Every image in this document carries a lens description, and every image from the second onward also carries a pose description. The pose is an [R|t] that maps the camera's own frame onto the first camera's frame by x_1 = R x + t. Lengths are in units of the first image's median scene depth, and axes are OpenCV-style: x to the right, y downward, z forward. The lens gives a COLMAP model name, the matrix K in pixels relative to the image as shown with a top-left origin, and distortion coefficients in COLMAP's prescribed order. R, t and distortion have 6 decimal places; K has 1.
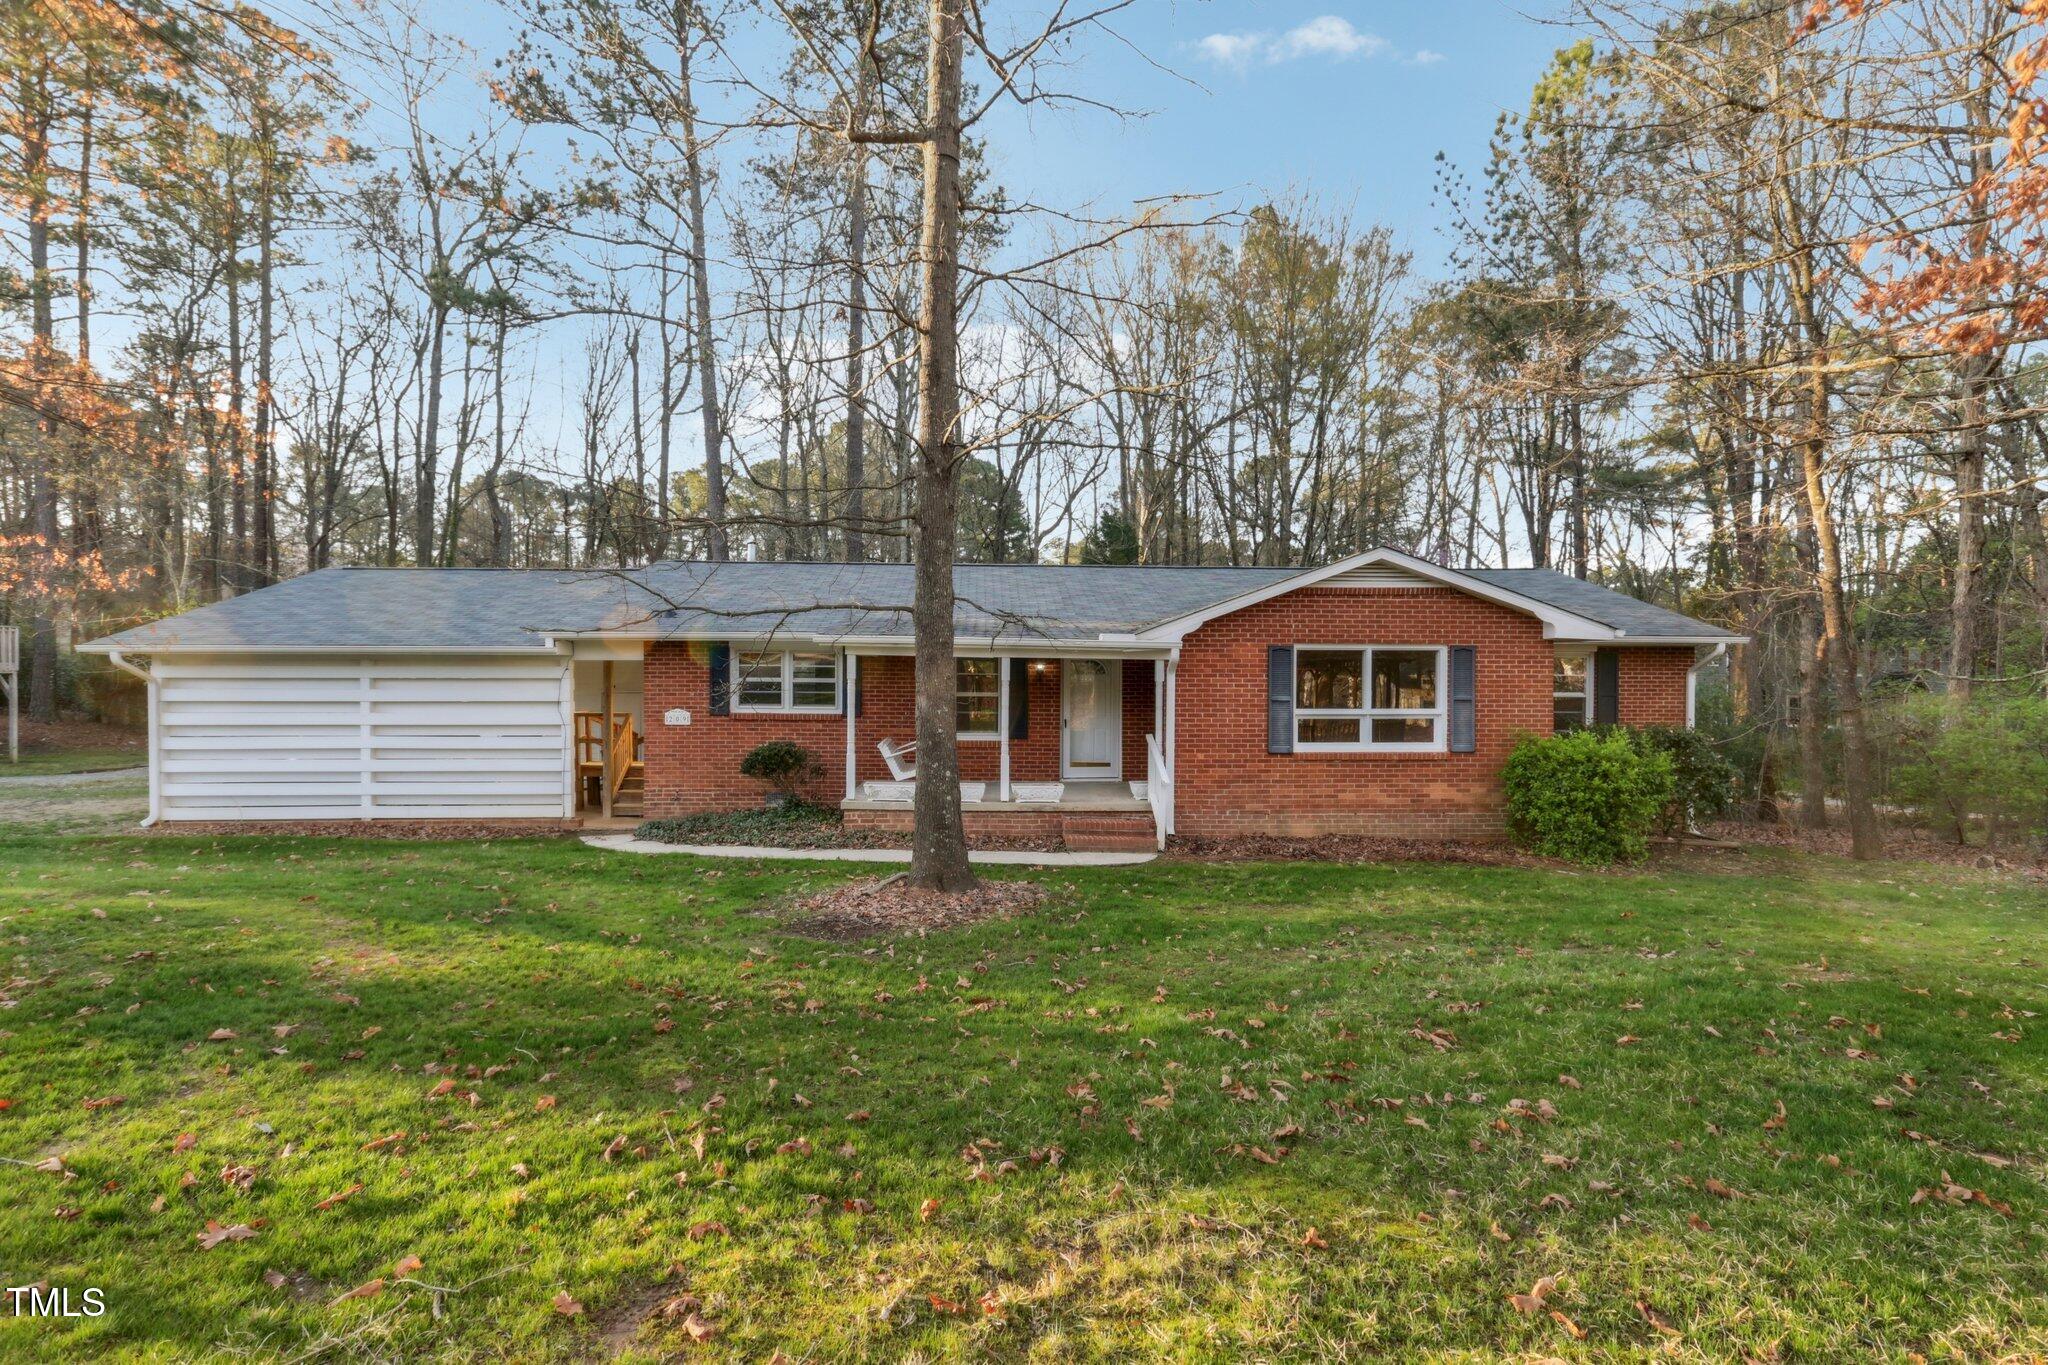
lens RADIAL K [[931.4, 0, 1037.7], [0, 931.4, 670.9], [0, 0, 1]] dist [-0.003395, -0.000114]
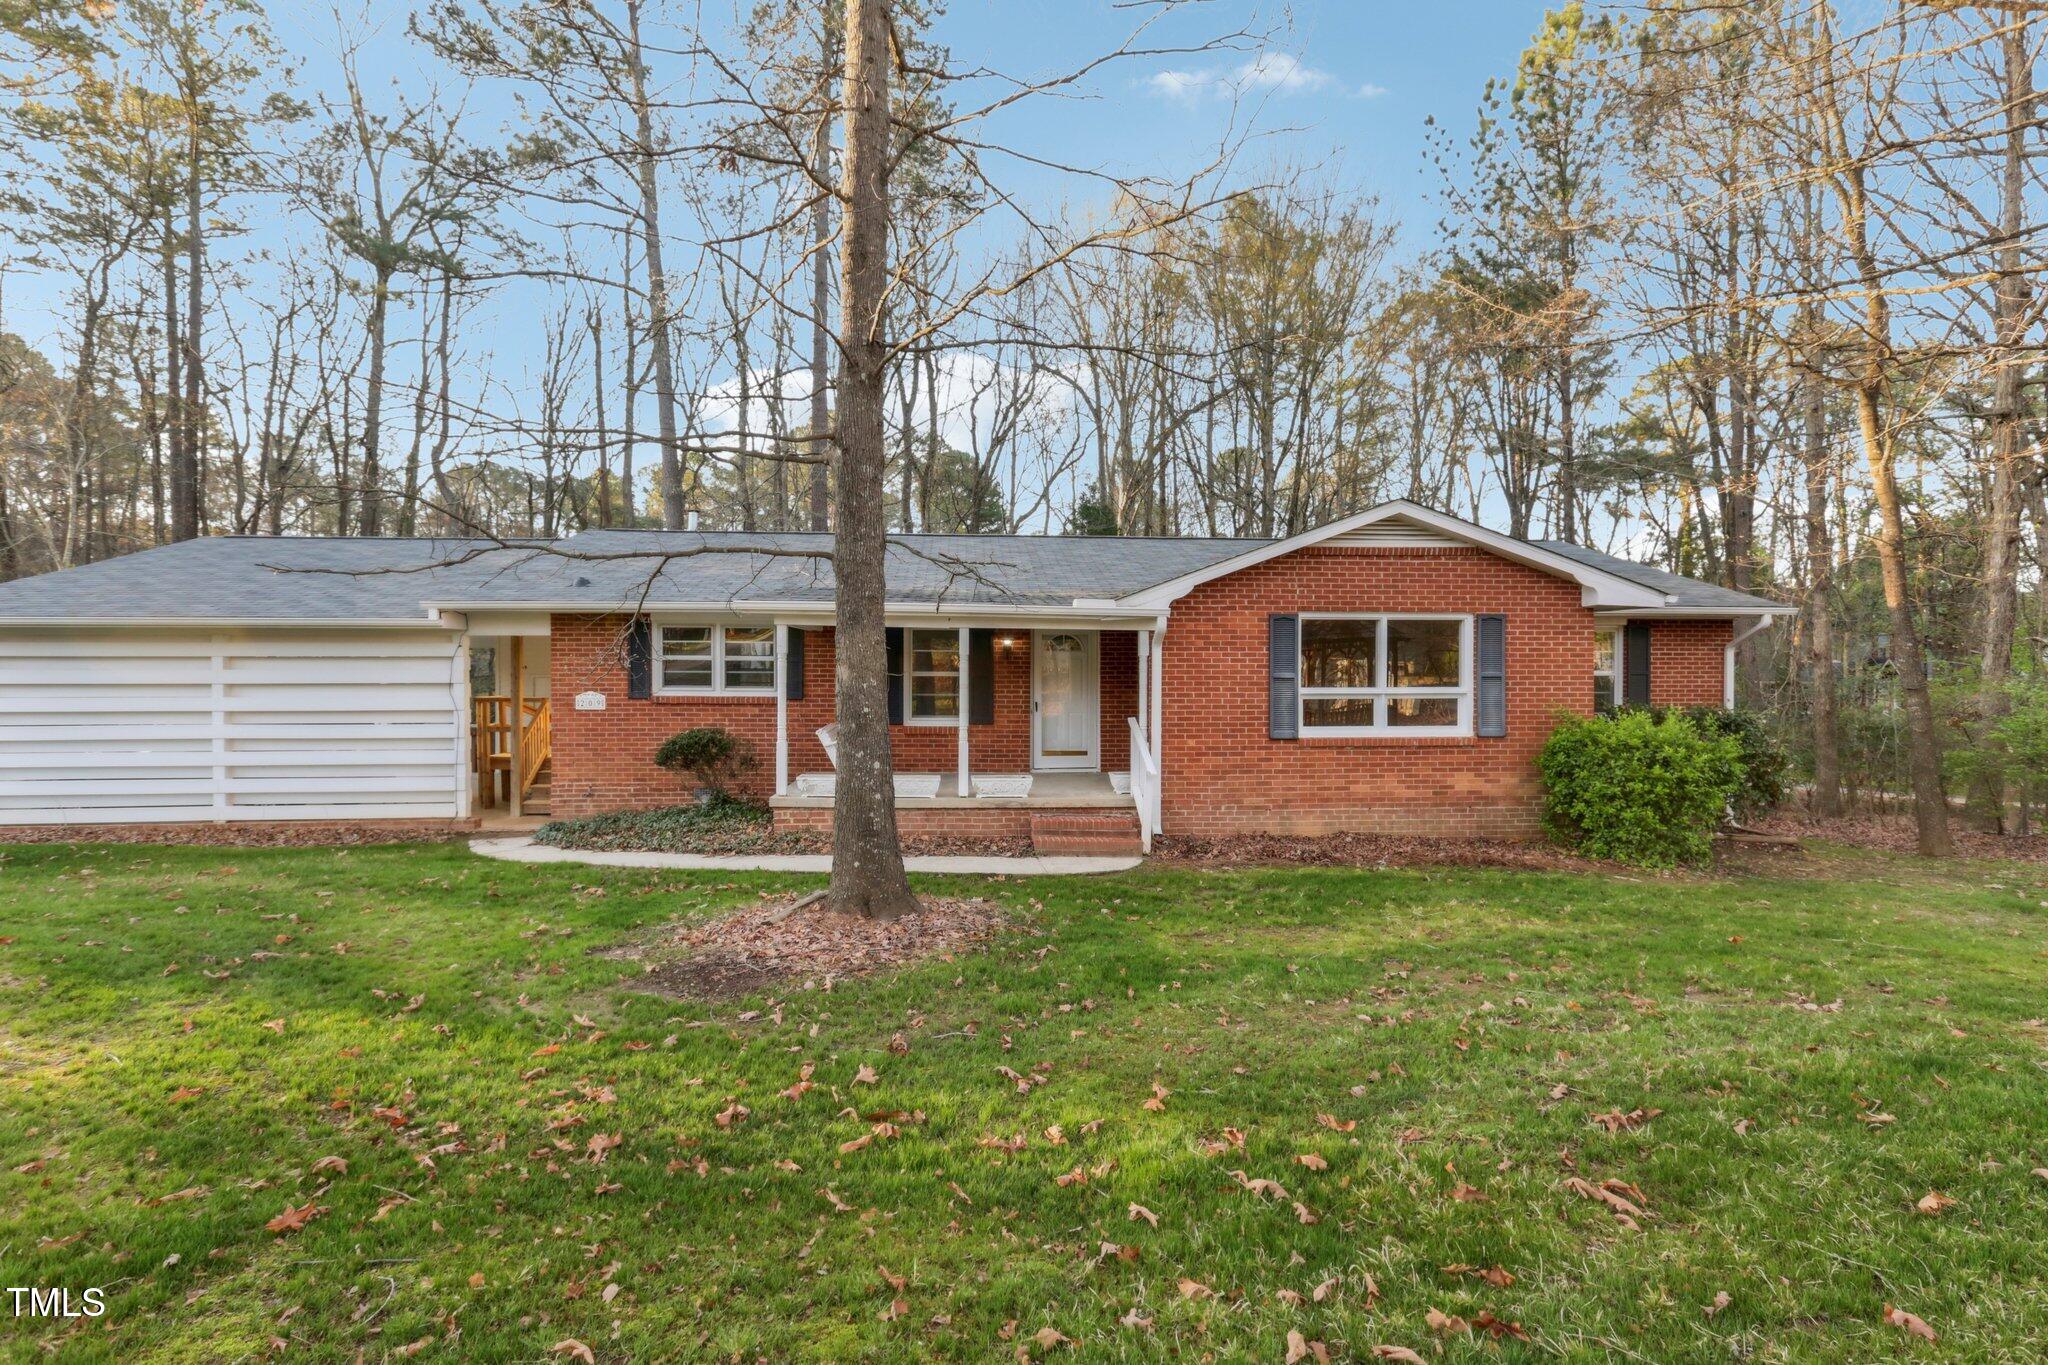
lens RADIAL K [[906.2, 0, 1040.0], [0, 906.2, 653.9], [0, 0, 1]] dist [0.001959, 0.000486]
pose [[0.999721, -0.002434, 0.023485, 0.015469], [0.002658, 0.999951, -0.009505, 0.017004], [-0.023461, 0.009565, 0.999679, 0.164003]]
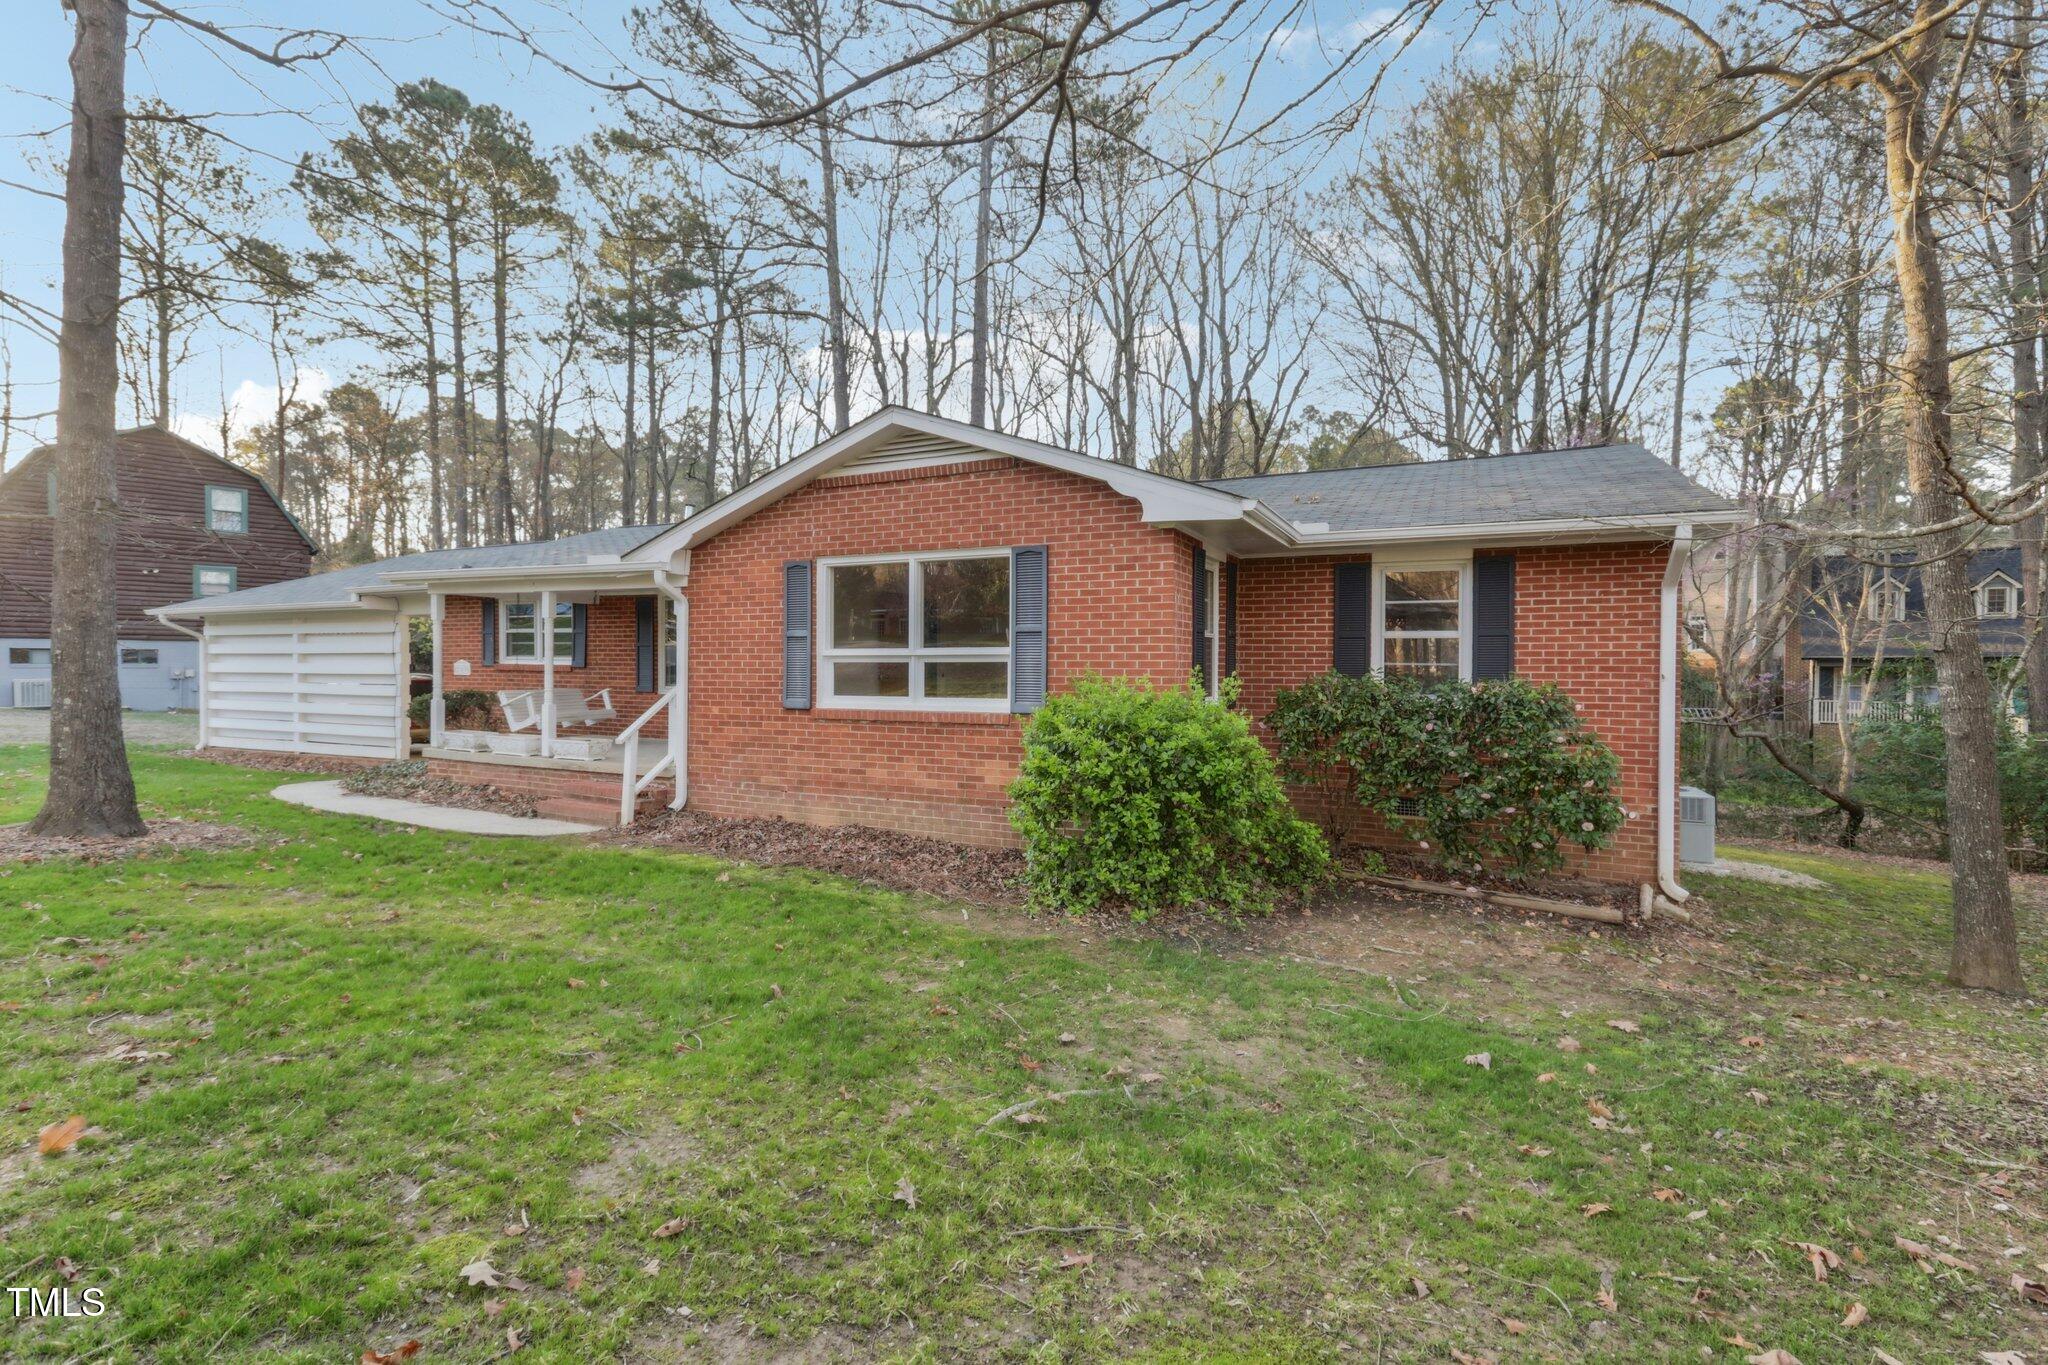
lens RADIAL K [[906.2, 0, 1040.0], [0, 906.2, 653.9], [0, 0, 1]] dist [0.001959, 0.000486]
pose [[0.888224, -0.006155, -0.459369, 0.746347], [0.000316, 0.999918, -0.012787, 0.054333], [0.459410, 0.011212, 0.888154, 0.453720]]
